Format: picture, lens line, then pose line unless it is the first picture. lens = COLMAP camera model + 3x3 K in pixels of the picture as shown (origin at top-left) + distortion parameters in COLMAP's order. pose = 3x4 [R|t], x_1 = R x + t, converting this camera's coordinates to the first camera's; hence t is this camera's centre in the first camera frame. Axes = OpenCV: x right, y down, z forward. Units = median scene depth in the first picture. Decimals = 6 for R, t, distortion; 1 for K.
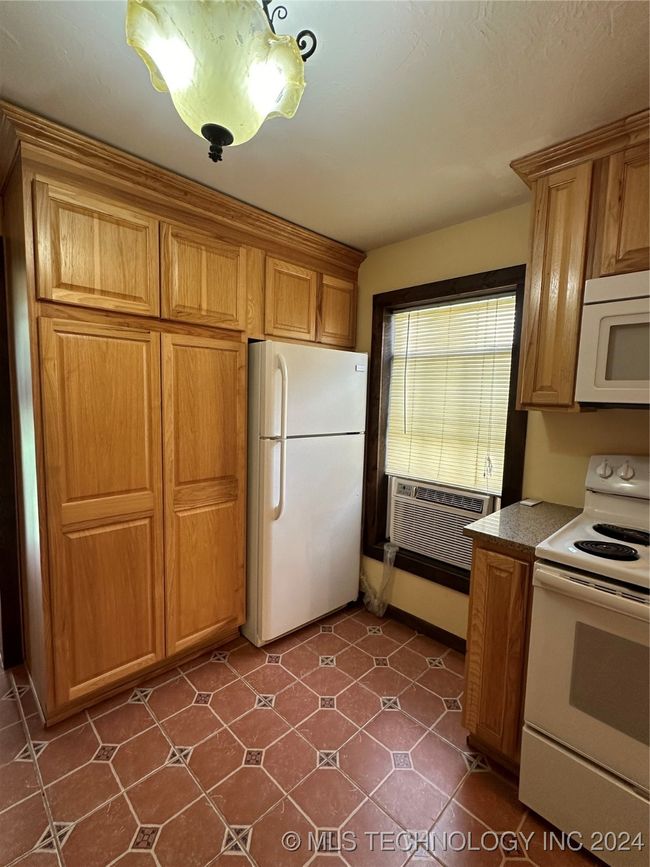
lens RADIAL K [[392.1, 0, 326.4], [0, 392.1, 429.2], [0, 0, 1]] dist [0.002868, -0.000343]
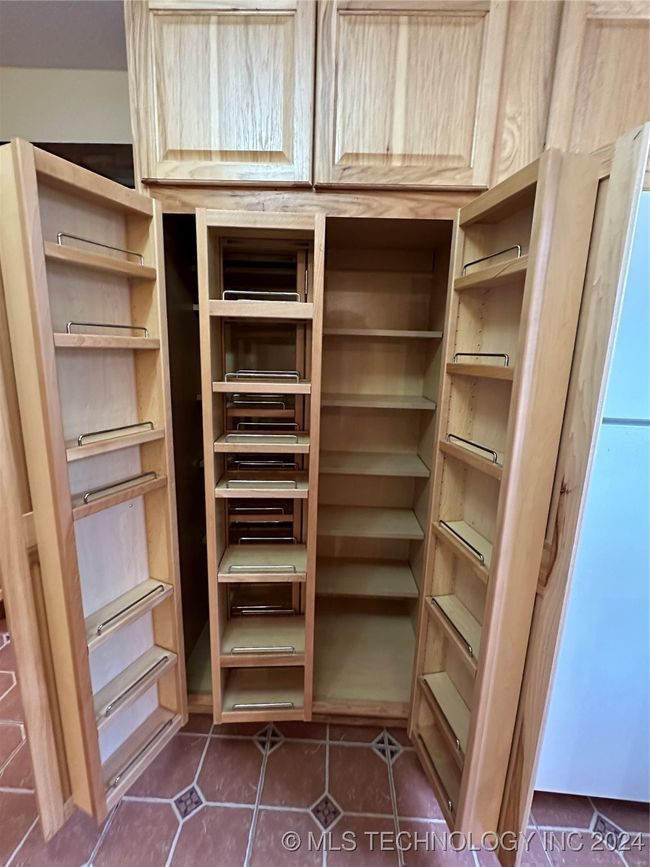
lens RADIAL K [[392.1, 0, 325.2], [0, 392.1, 433.2], [0, 0, 1]] dist [0.002868, -0.000343]
pose [[0.677827, 0.134722, -0.722773, 0.054773], [-0.077798, 0.990692, 0.111701, 0.012309], [0.731094, -0.019484, 0.681999, 0.600584]]
